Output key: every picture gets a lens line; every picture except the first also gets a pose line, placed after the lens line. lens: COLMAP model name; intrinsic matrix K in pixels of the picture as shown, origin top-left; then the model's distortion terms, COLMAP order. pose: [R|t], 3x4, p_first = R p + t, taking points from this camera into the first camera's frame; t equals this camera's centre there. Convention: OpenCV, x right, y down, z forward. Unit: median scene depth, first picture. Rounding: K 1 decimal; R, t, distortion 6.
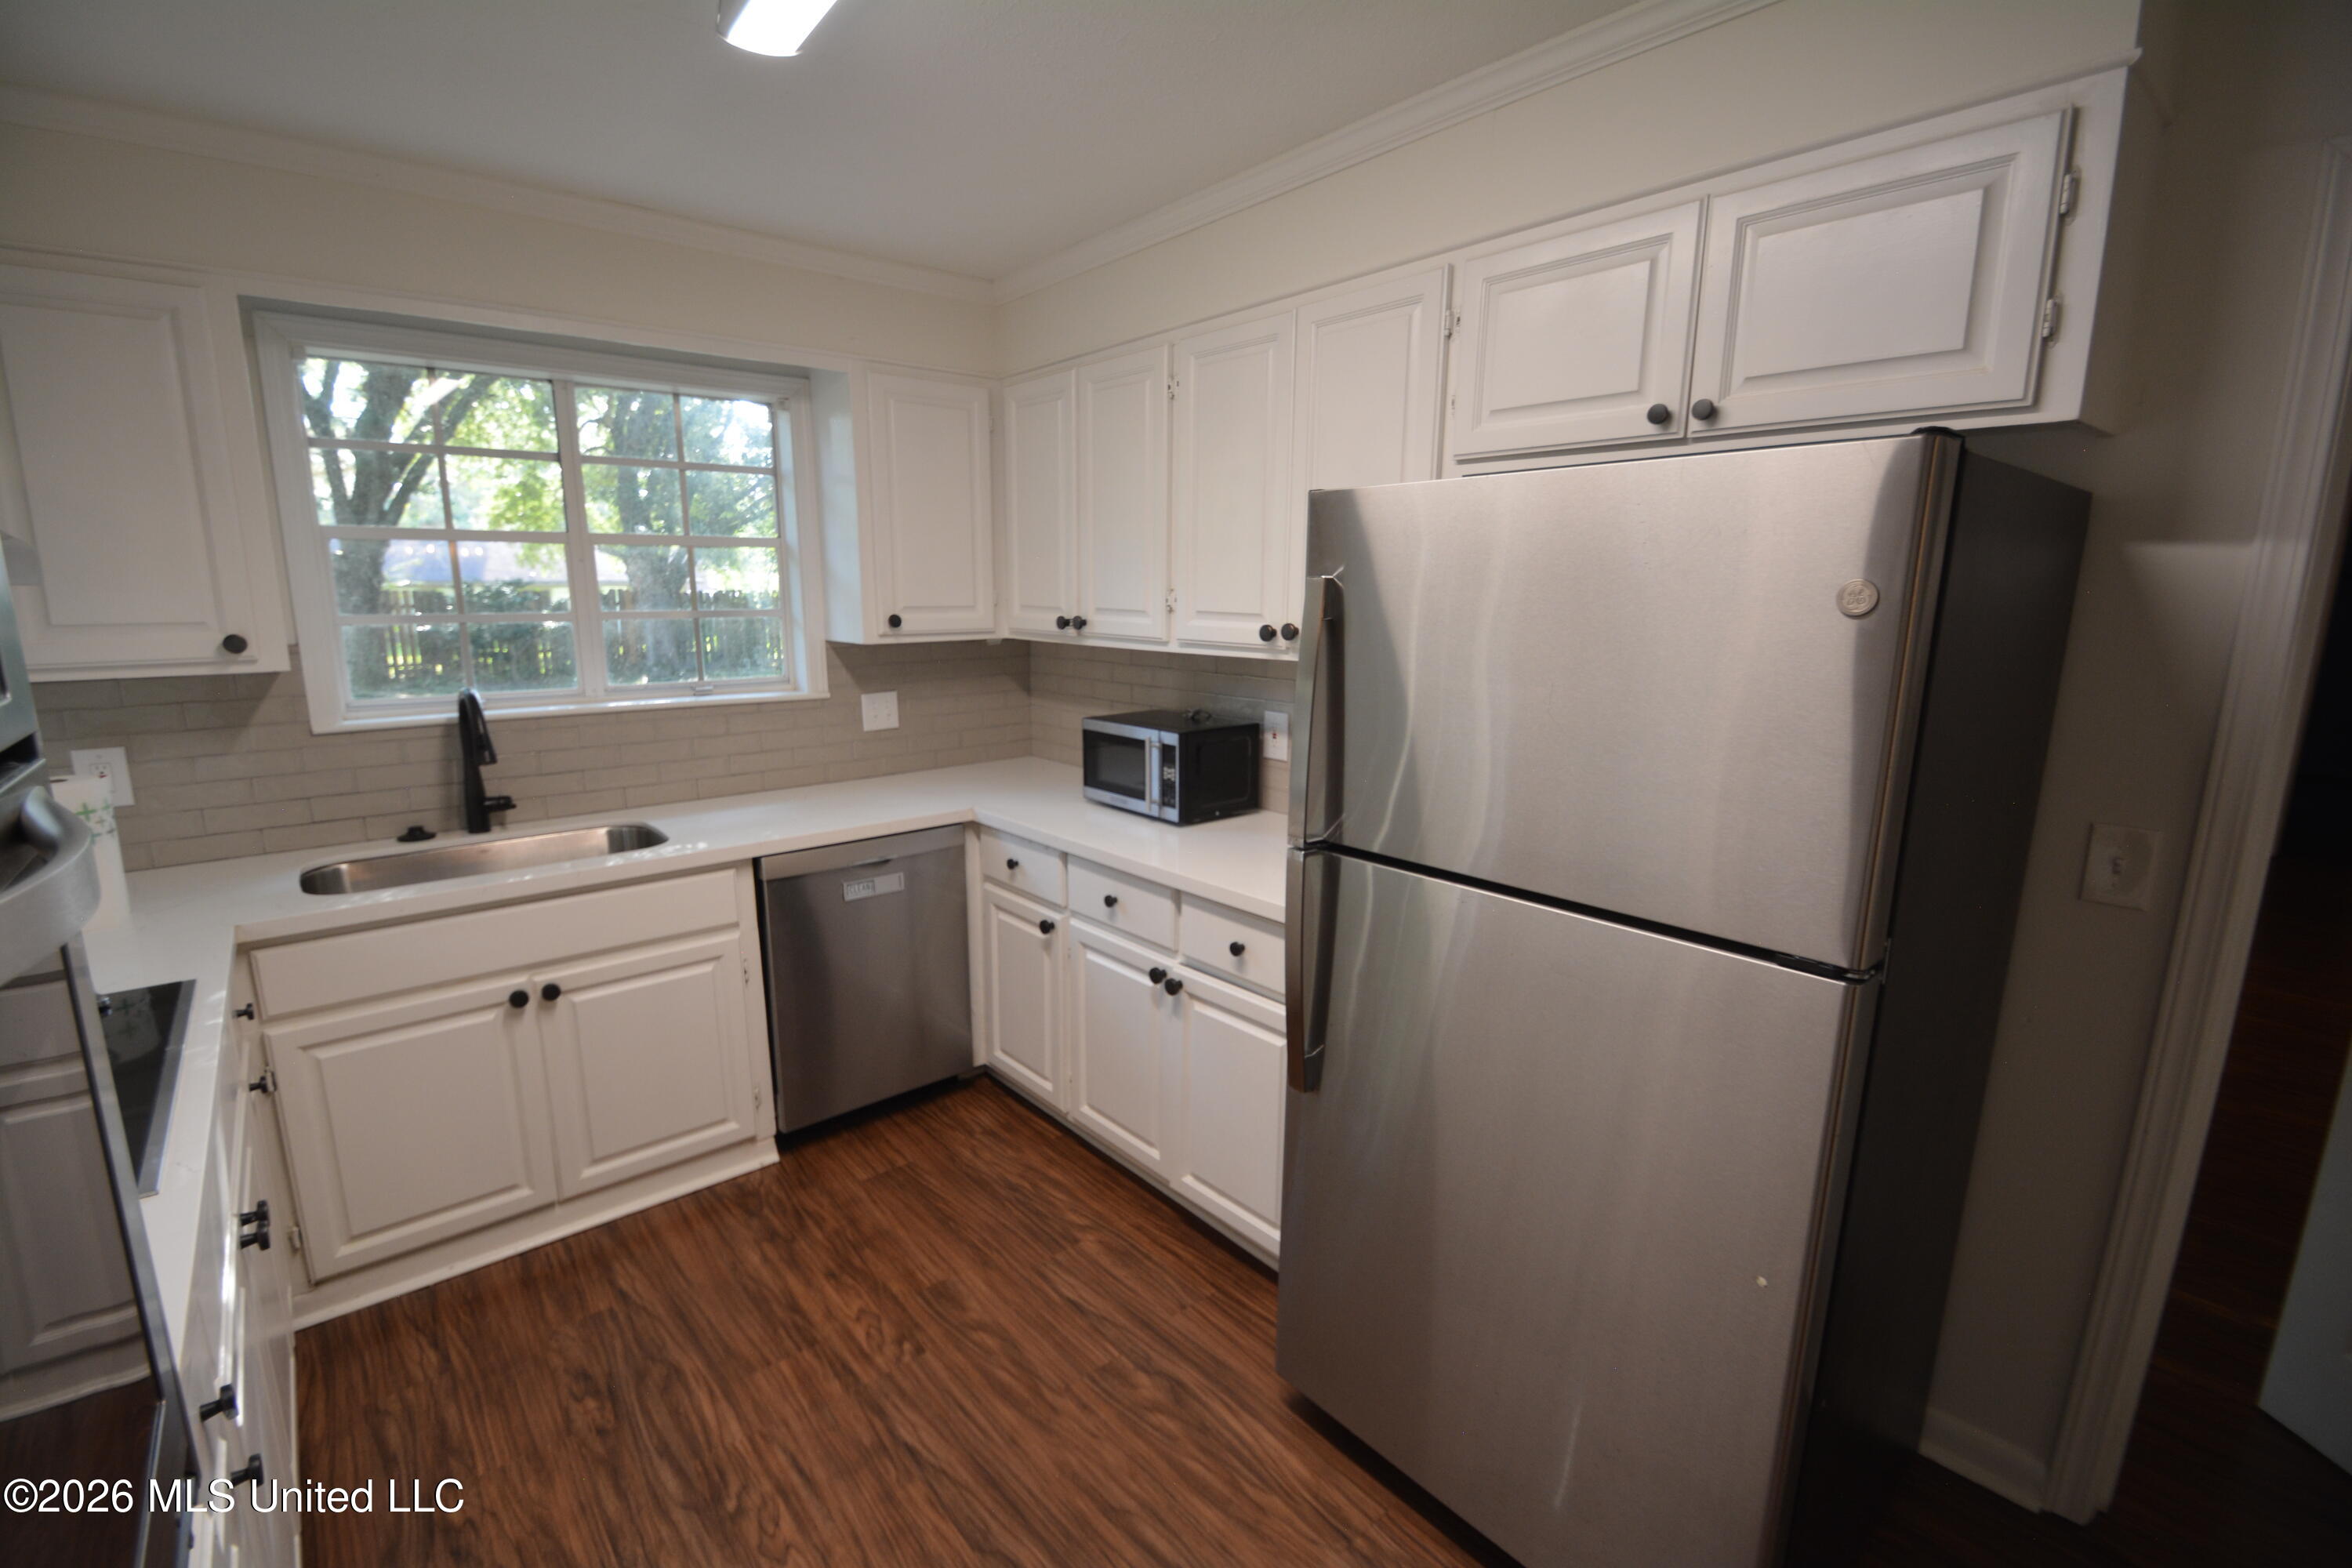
lens RADIAL K [[1026.0, 0, 1137.2], [0, 1026.0, 790.9], [0, 0, 1]] dist [0.014975, -0.018392]
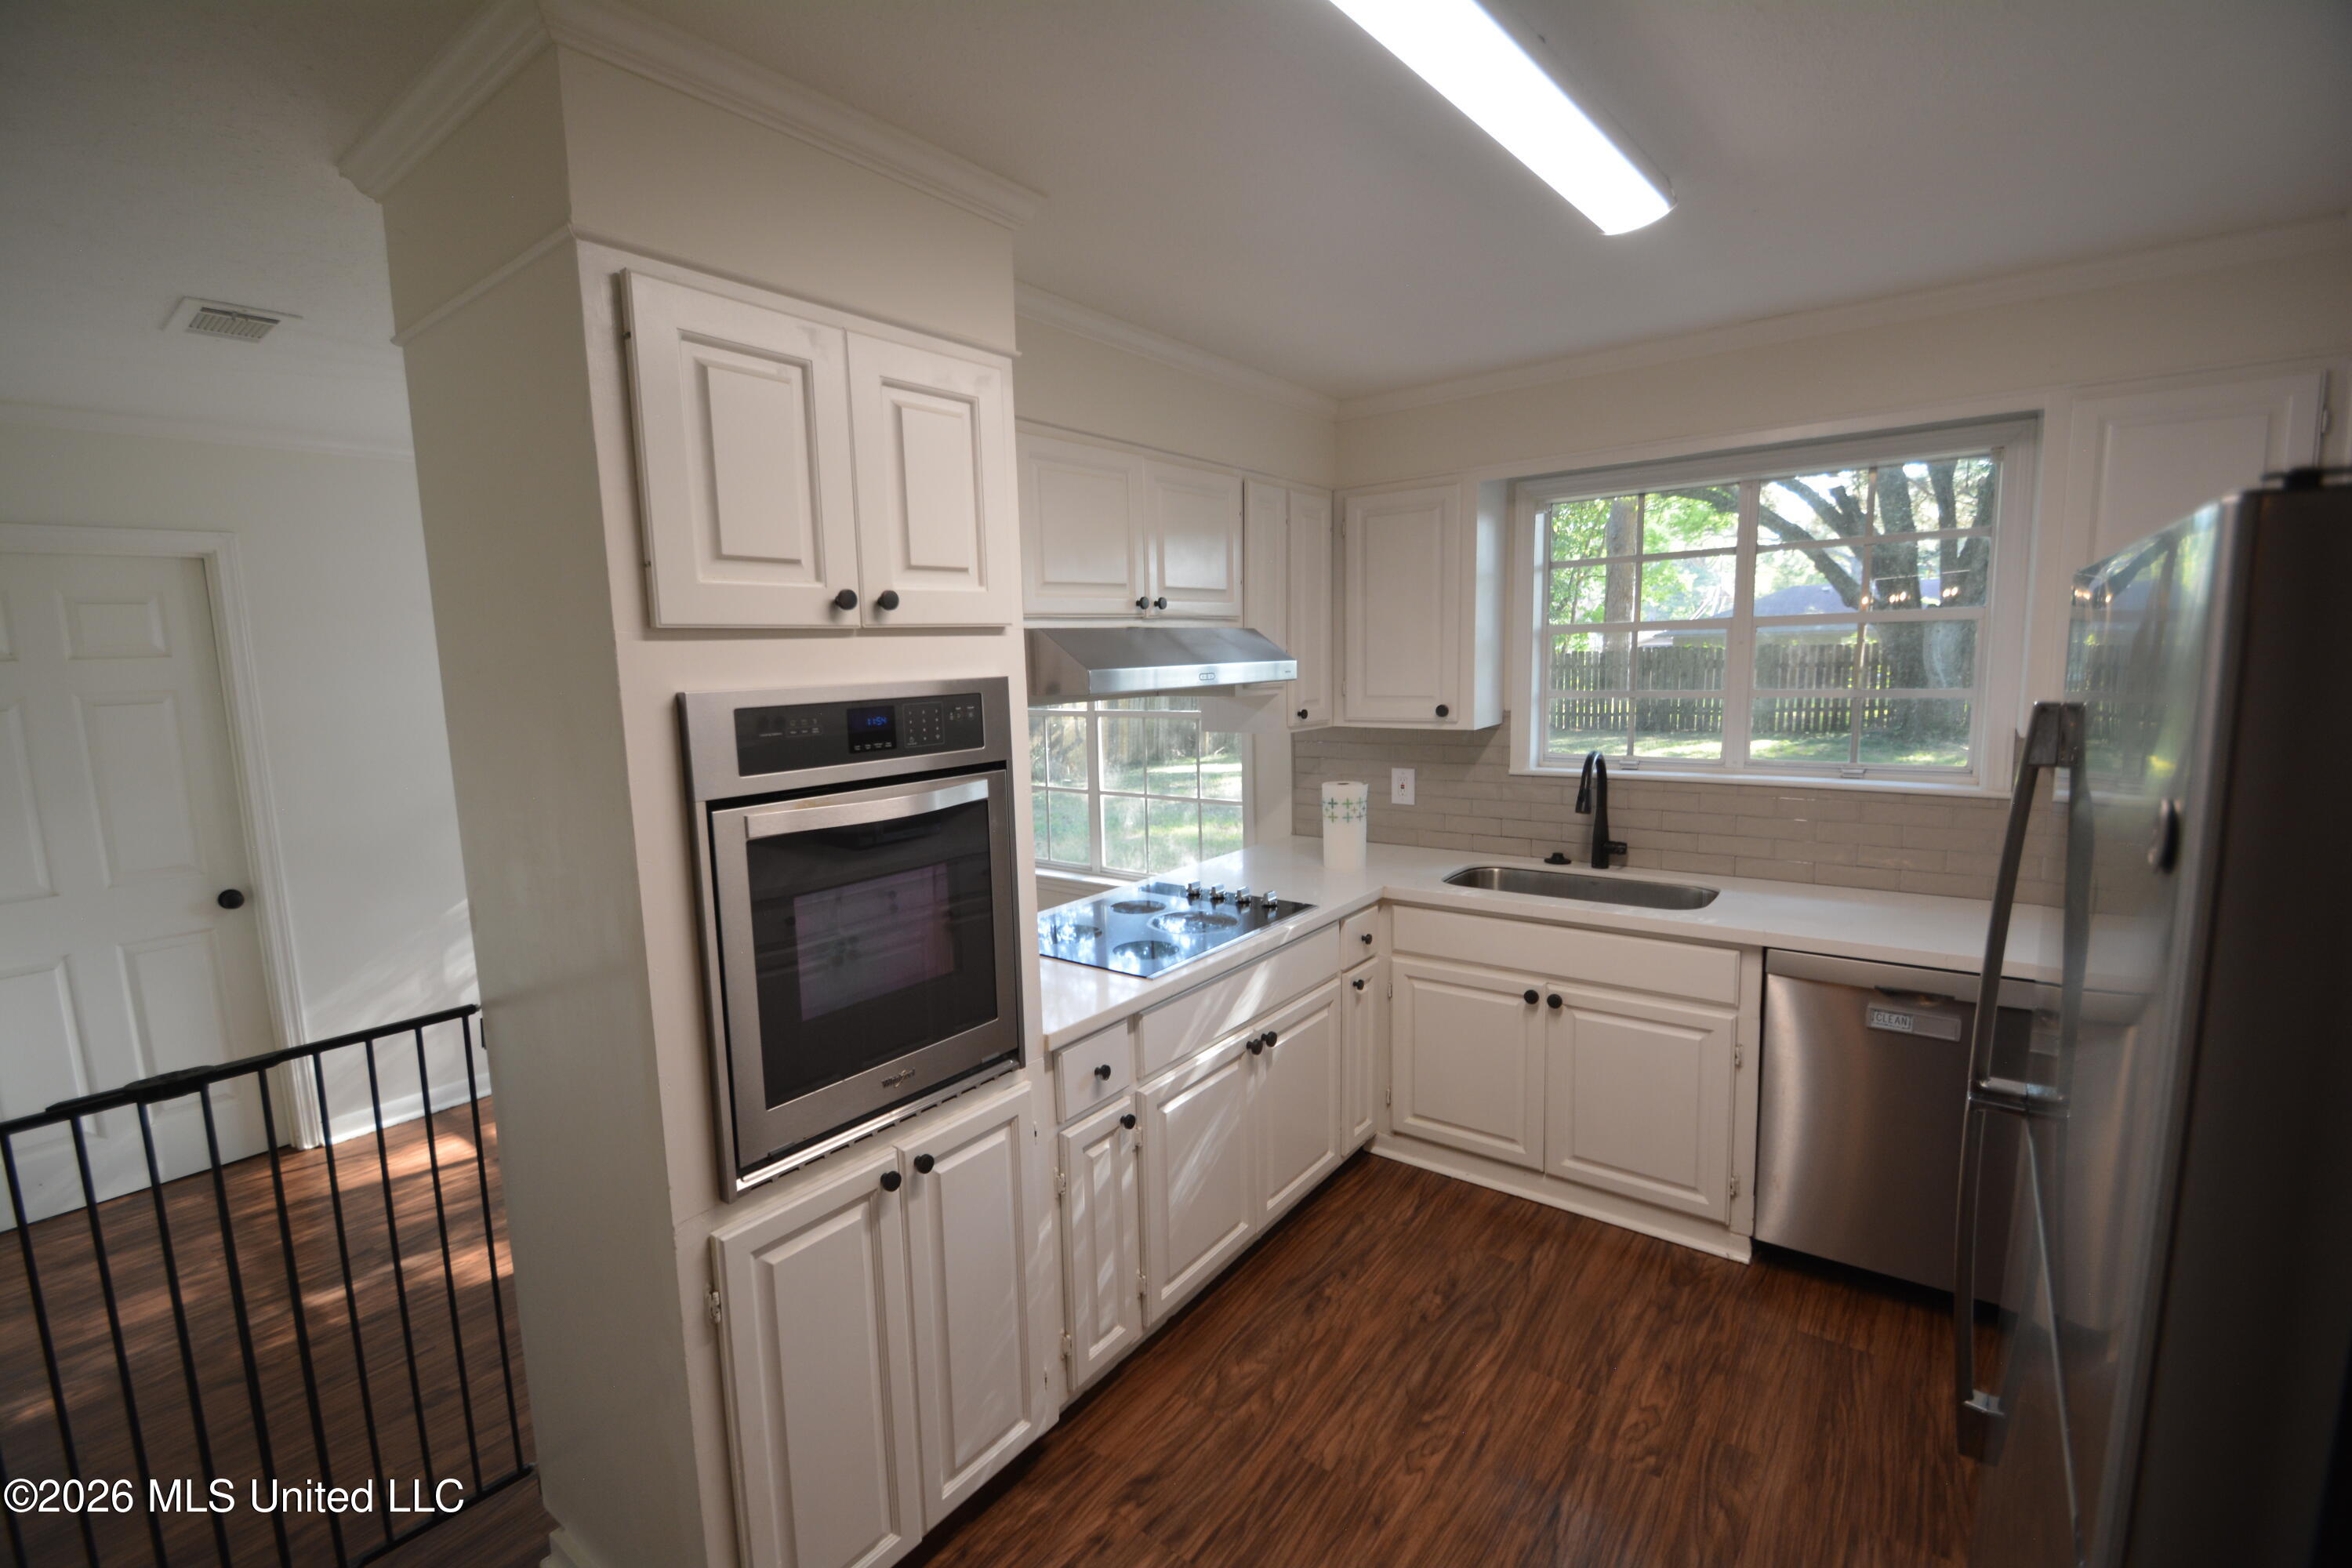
lens RADIAL K [[1026.0, 0, 1137.2], [0, 1026.0, 790.9], [0, 0, 1]] dist [0.014975, -0.018392]
pose [[0.213678, 0.120848, -0.969401, 0.490975], [-0.162473, 0.982895, 0.086717, -0.077978], [0.963299, 0.138972, 0.229657, 0.205196]]
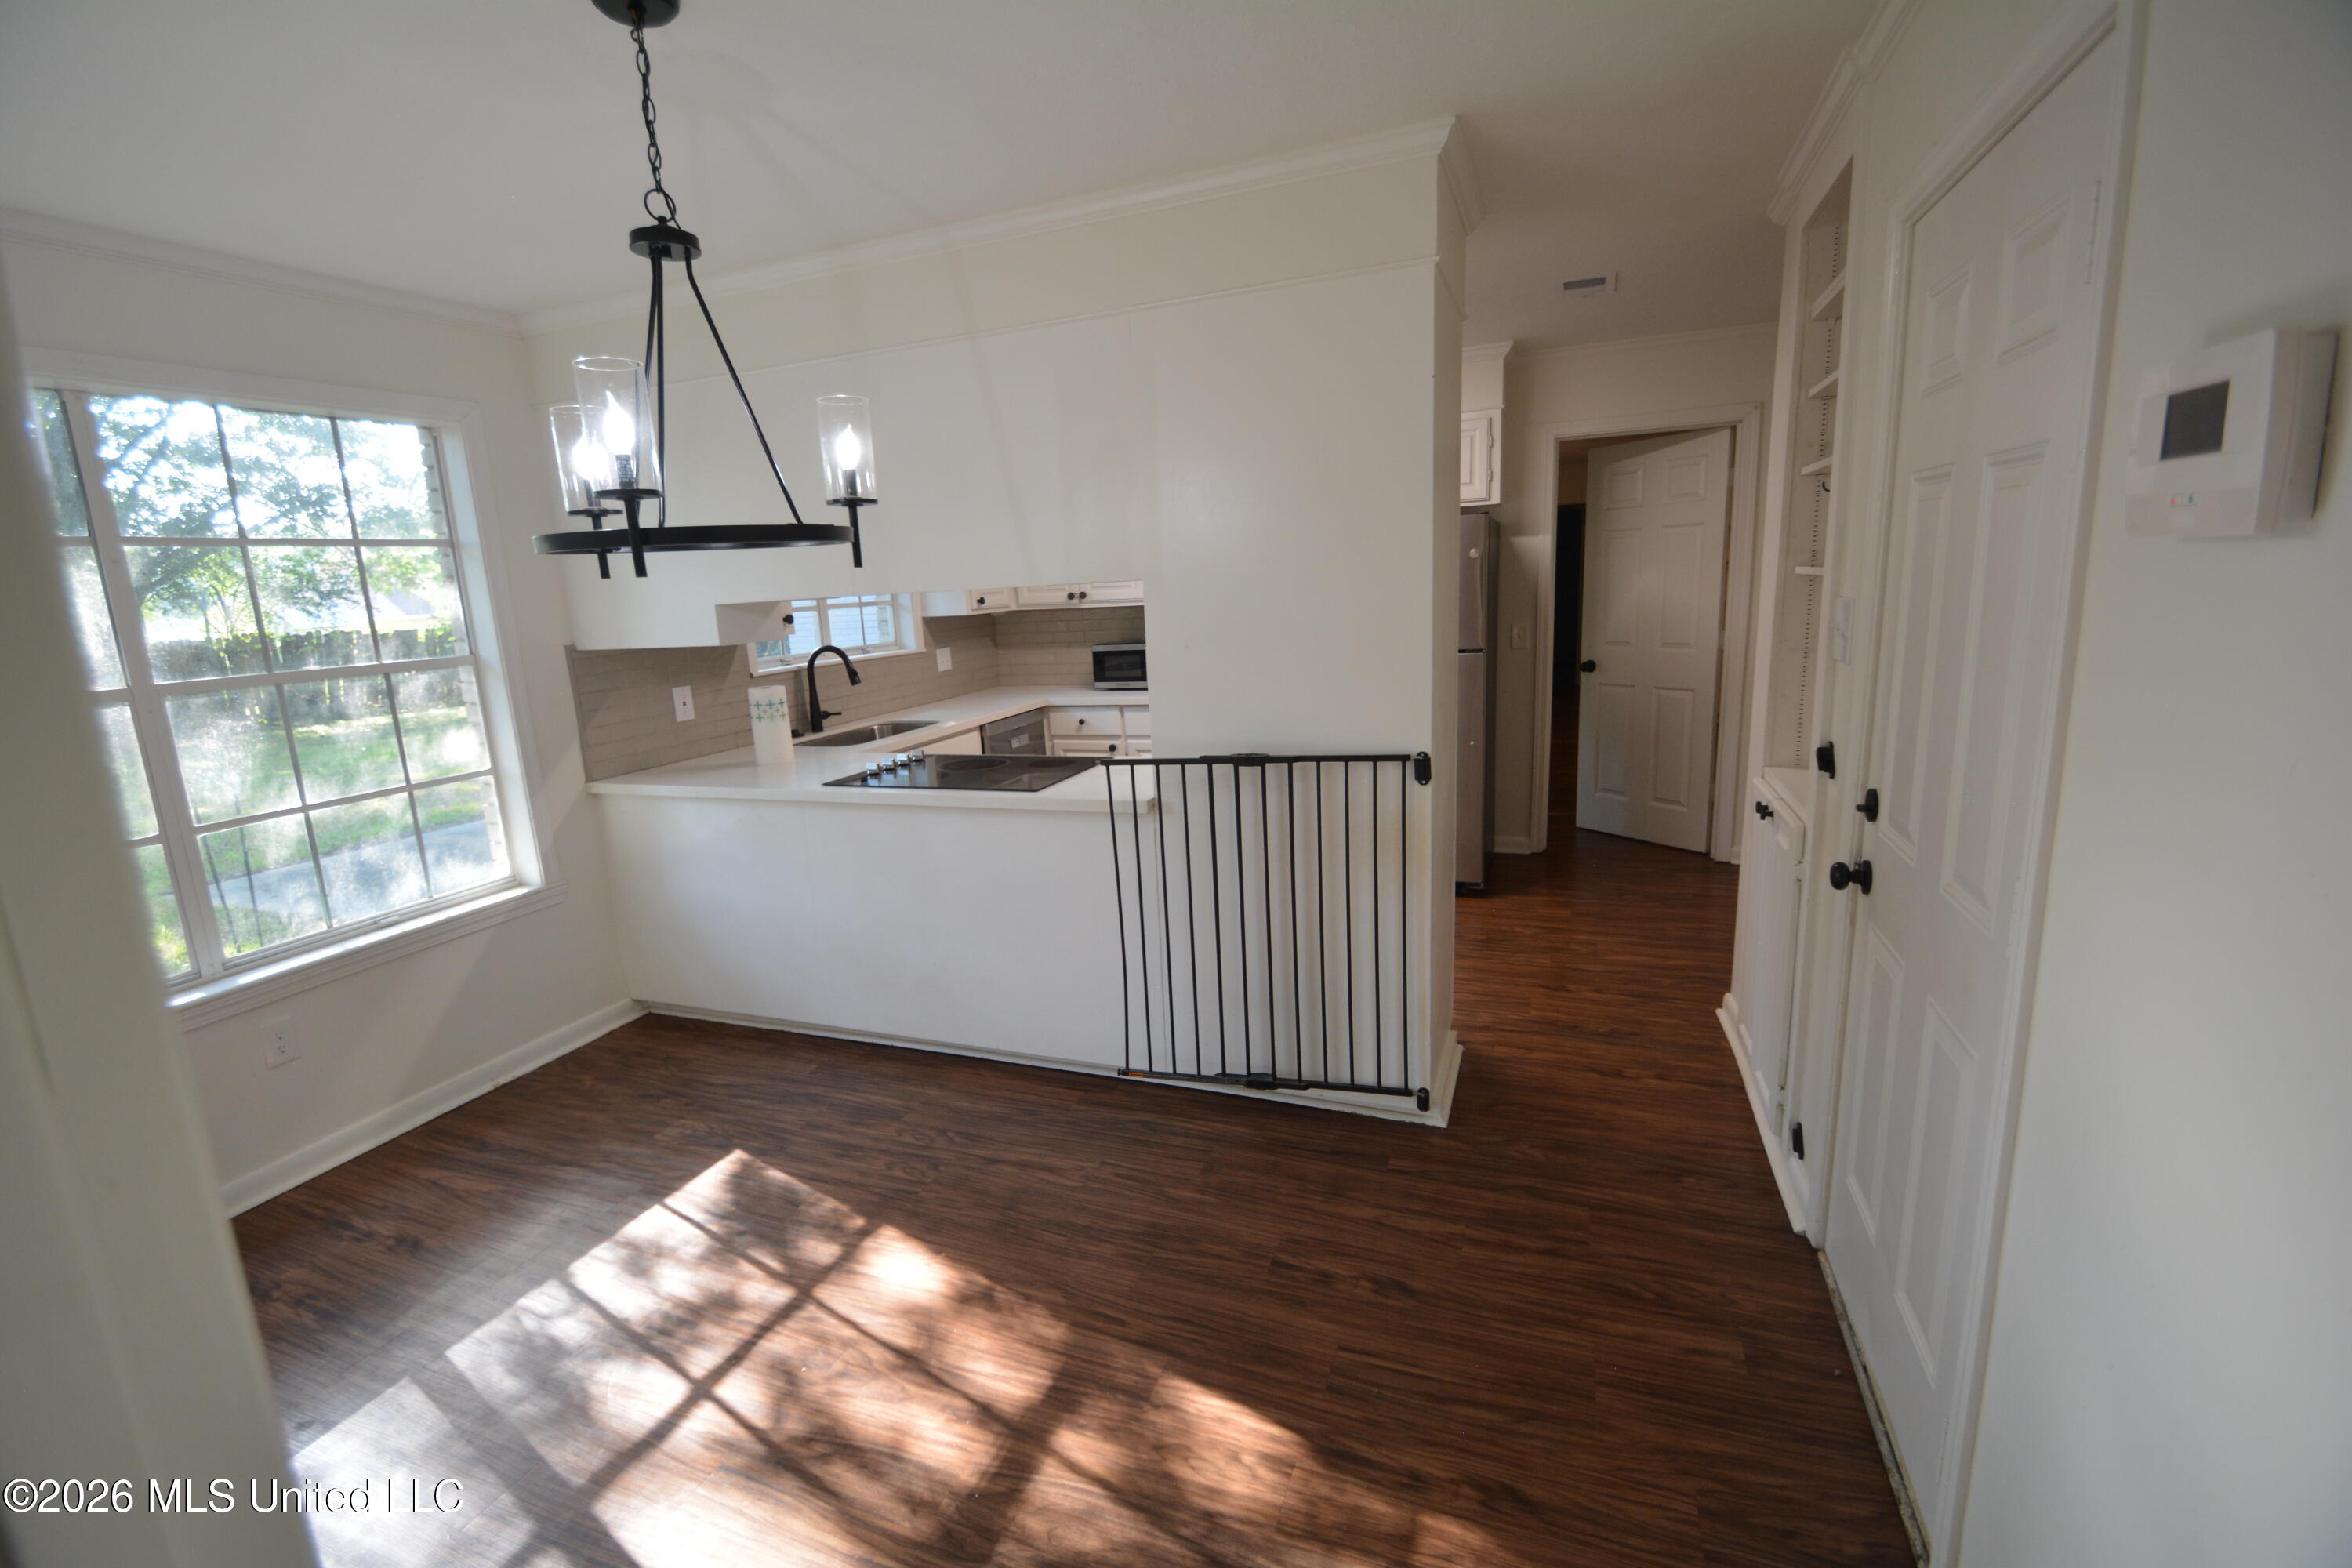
lens RADIAL K [[1026.0, 0, 1137.2], [0, 1026.0, 790.9], [0, 0, 1]] dist [0.014975, -0.018392]
pose [[0.882285, -0.142658, 0.448578, -0.953400], [0.145776, 0.988927, 0.027783, 0.168467], [-0.447574, 0.040879, 0.893312, -0.782338]]
